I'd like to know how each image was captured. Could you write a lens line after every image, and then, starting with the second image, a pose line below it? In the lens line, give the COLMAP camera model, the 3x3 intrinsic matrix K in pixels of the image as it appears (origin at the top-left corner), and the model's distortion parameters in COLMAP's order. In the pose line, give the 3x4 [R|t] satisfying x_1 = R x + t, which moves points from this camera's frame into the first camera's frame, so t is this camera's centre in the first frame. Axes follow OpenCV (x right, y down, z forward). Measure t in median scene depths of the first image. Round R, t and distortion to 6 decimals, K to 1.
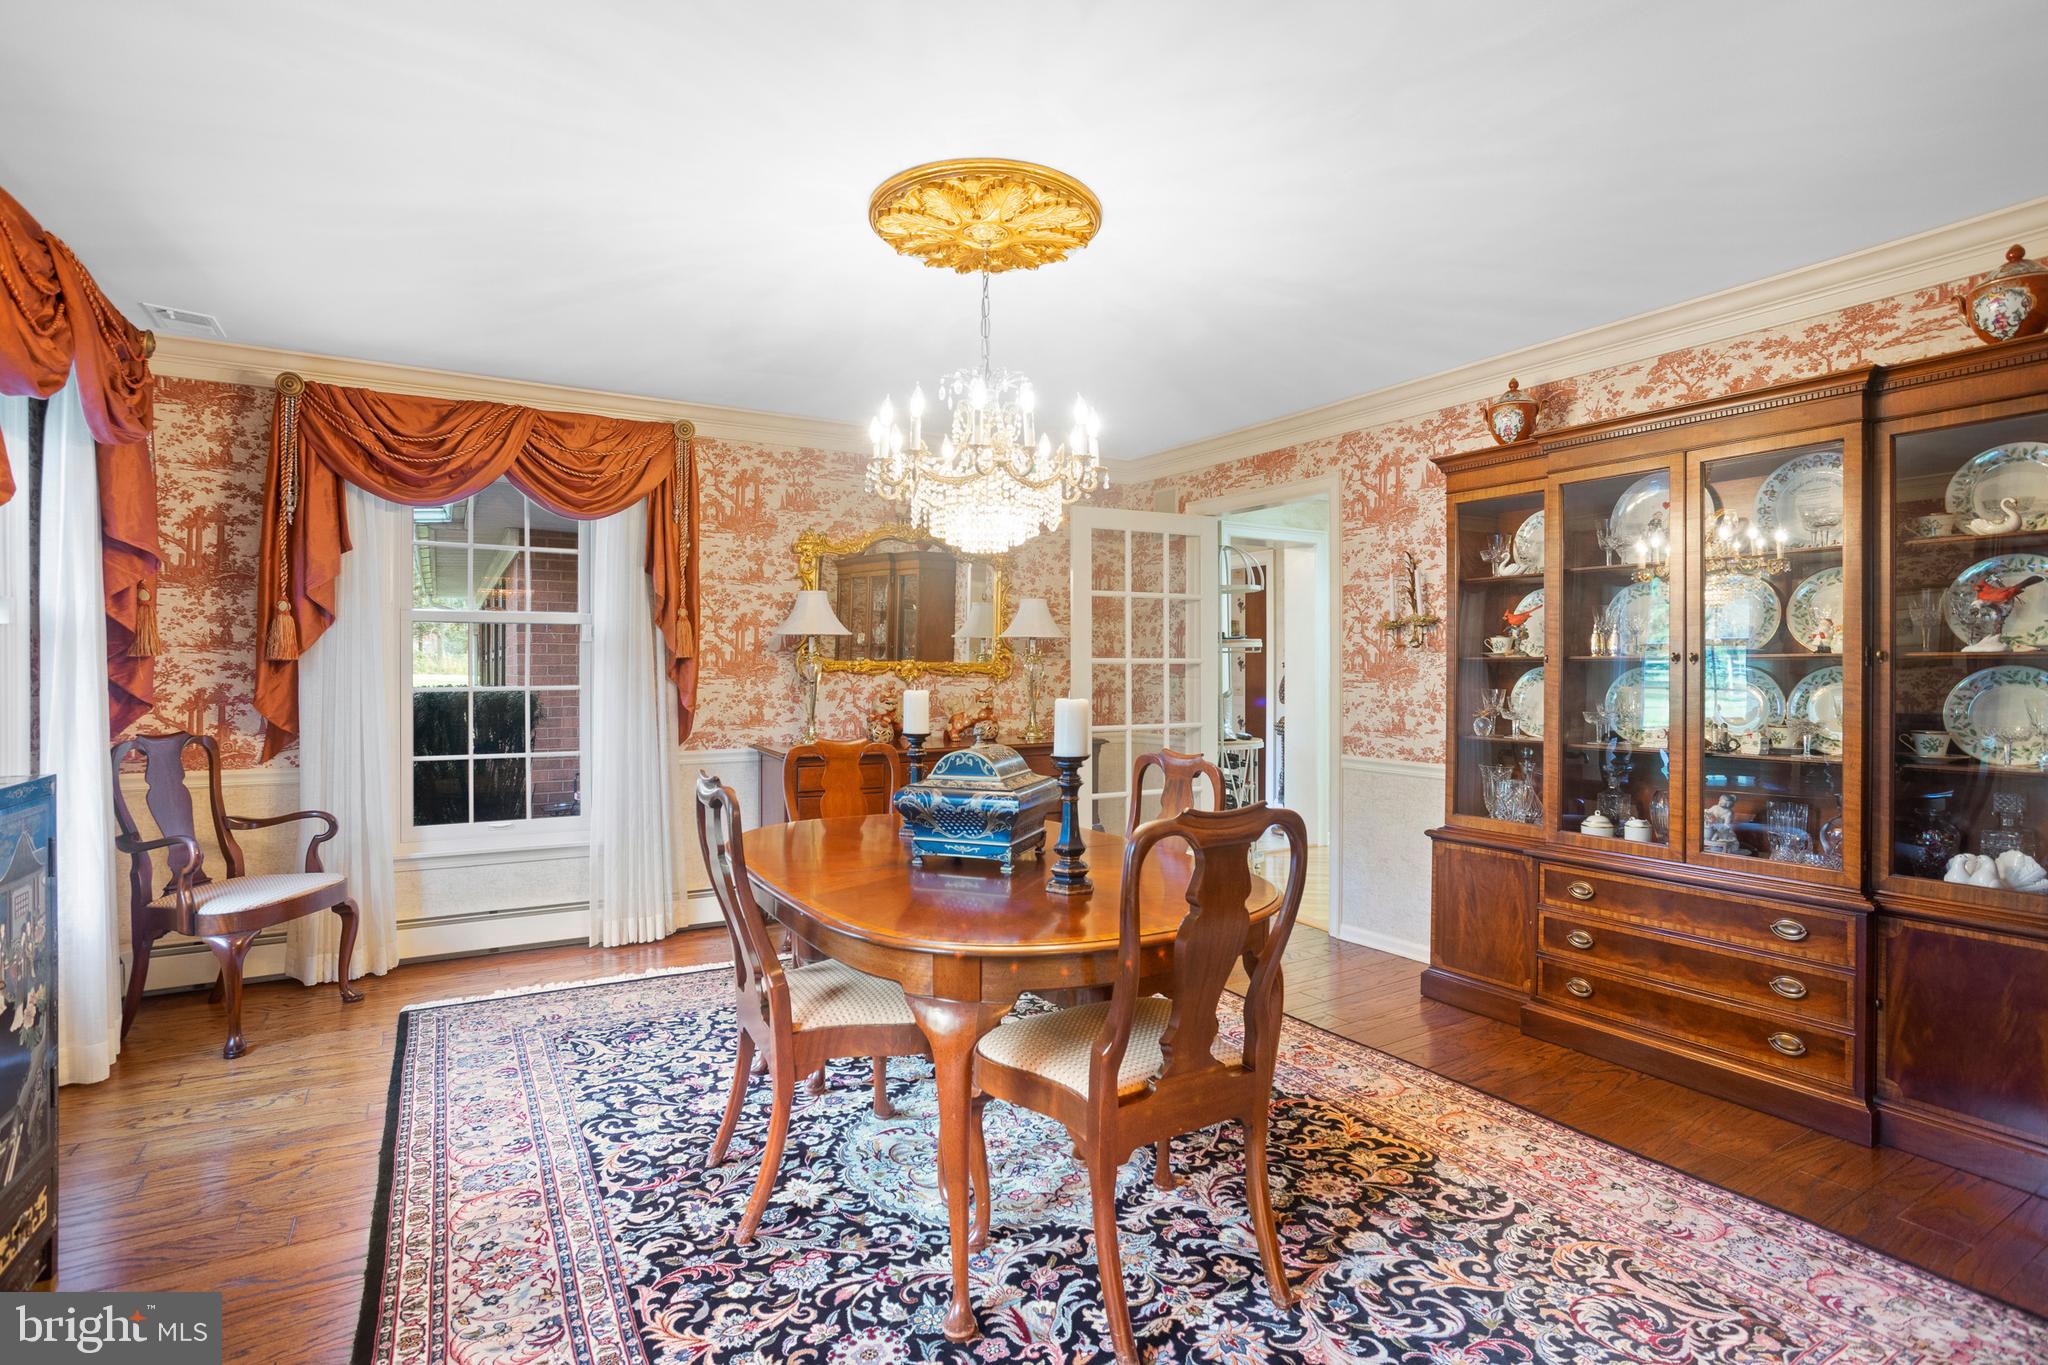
lens RADIAL K [[986.1, 0, 1028.7], [0, 986.1, 675.3], [0, 0, 1]] dist [-0.001488, -0.000117]
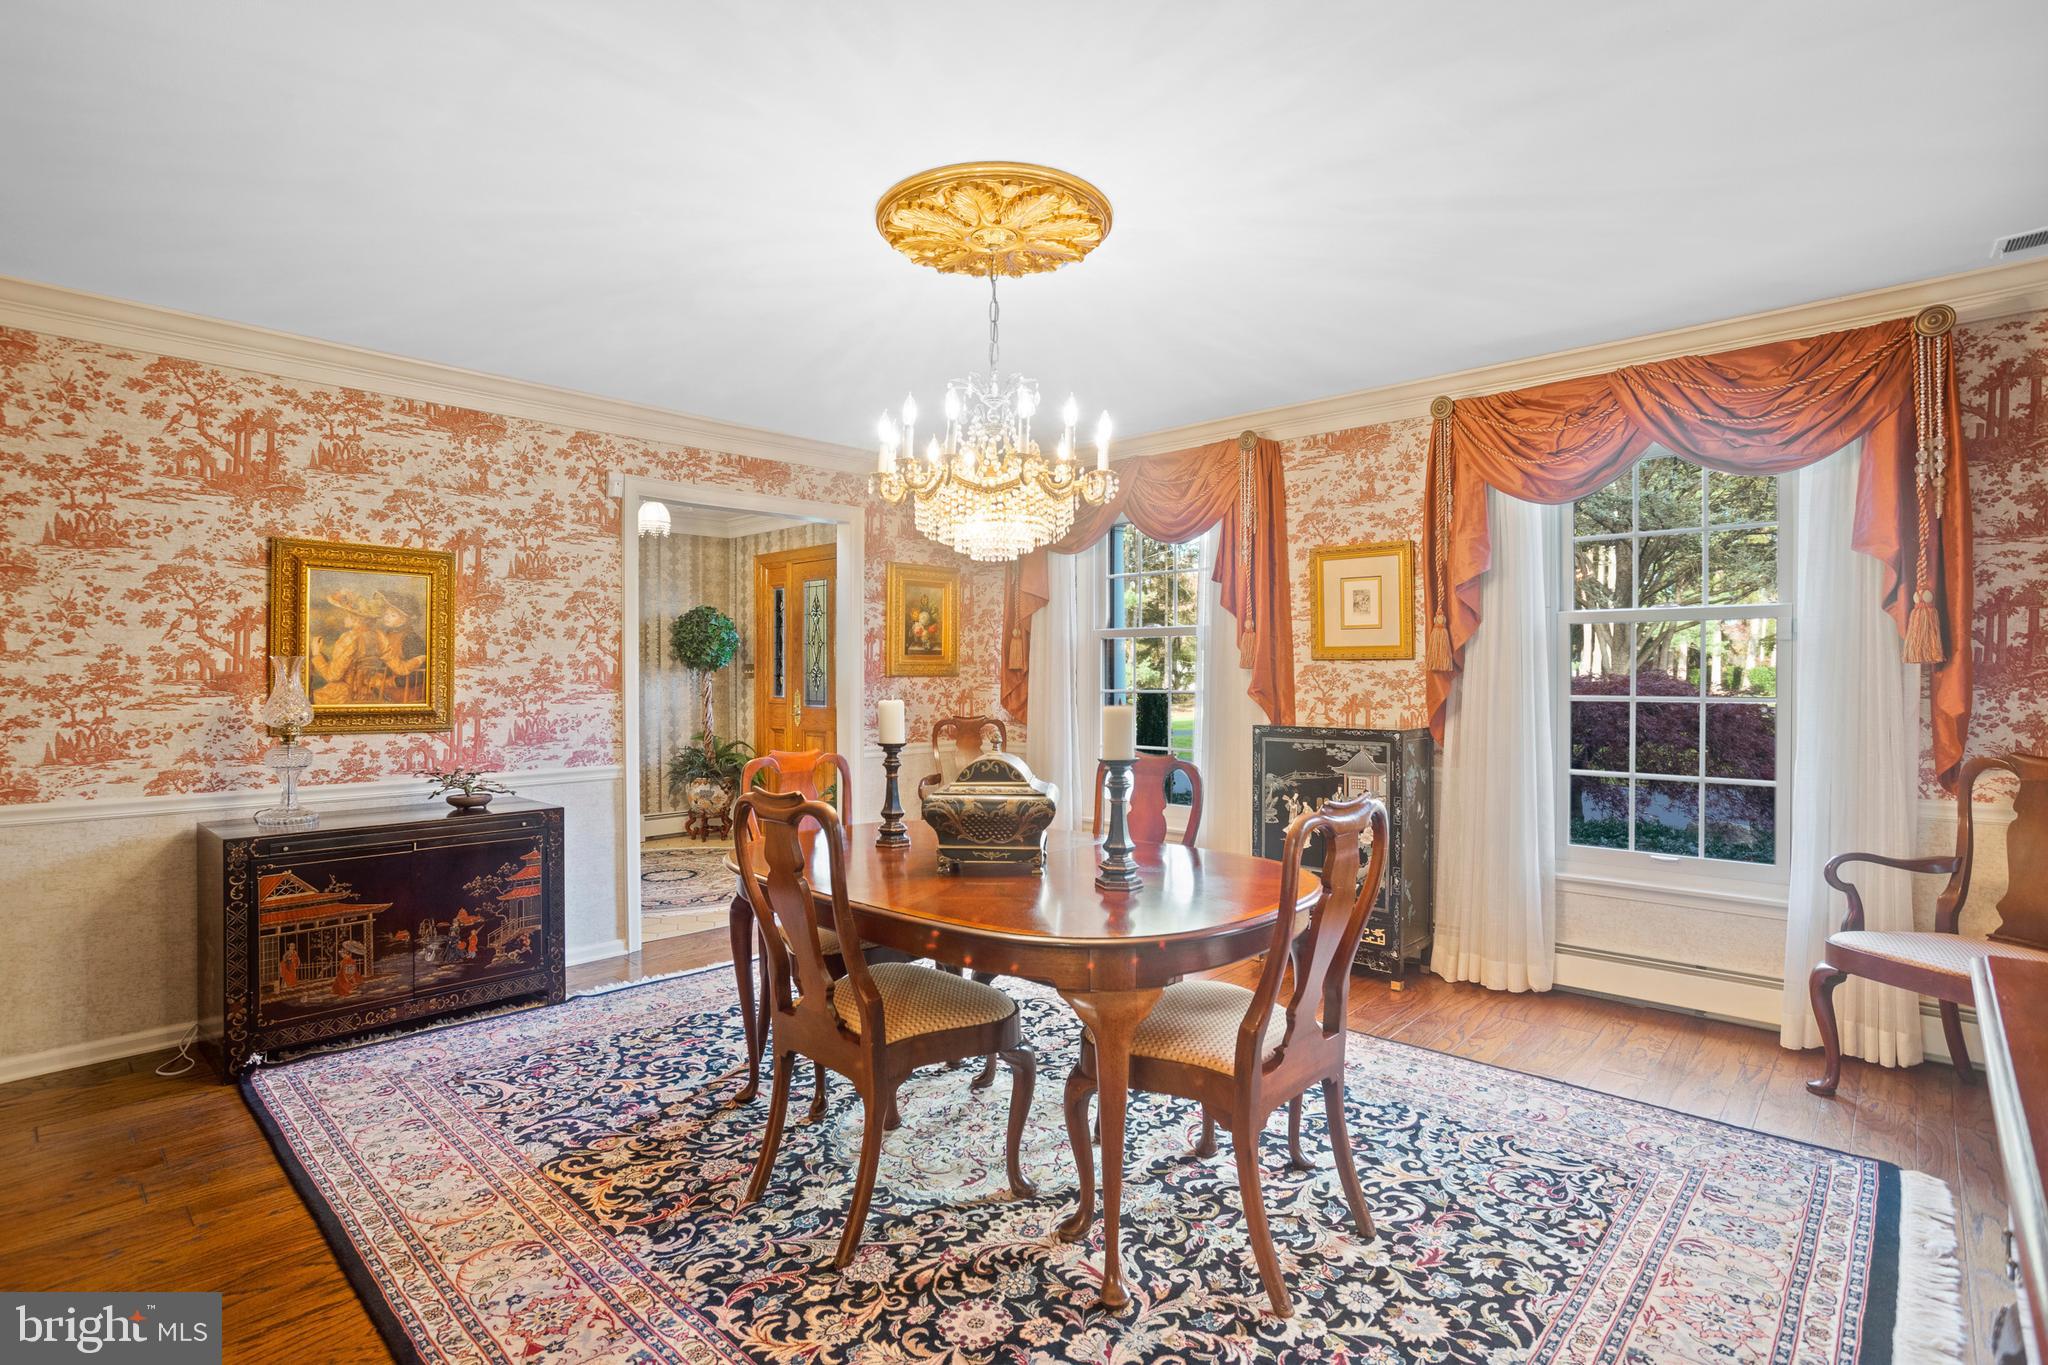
lens RADIAL K [[986.1, 0, 1028.7], [0, 986.1, 675.3], [0, 0, 1]] dist [-0.001488, -0.000117]
pose [[-0.959197, 0.001032, -0.282736, 0.213477], [0.000214, 0.999996, 0.002924, -0.014464], [0.282737, 0.002744, -0.959193, 2.042665]]
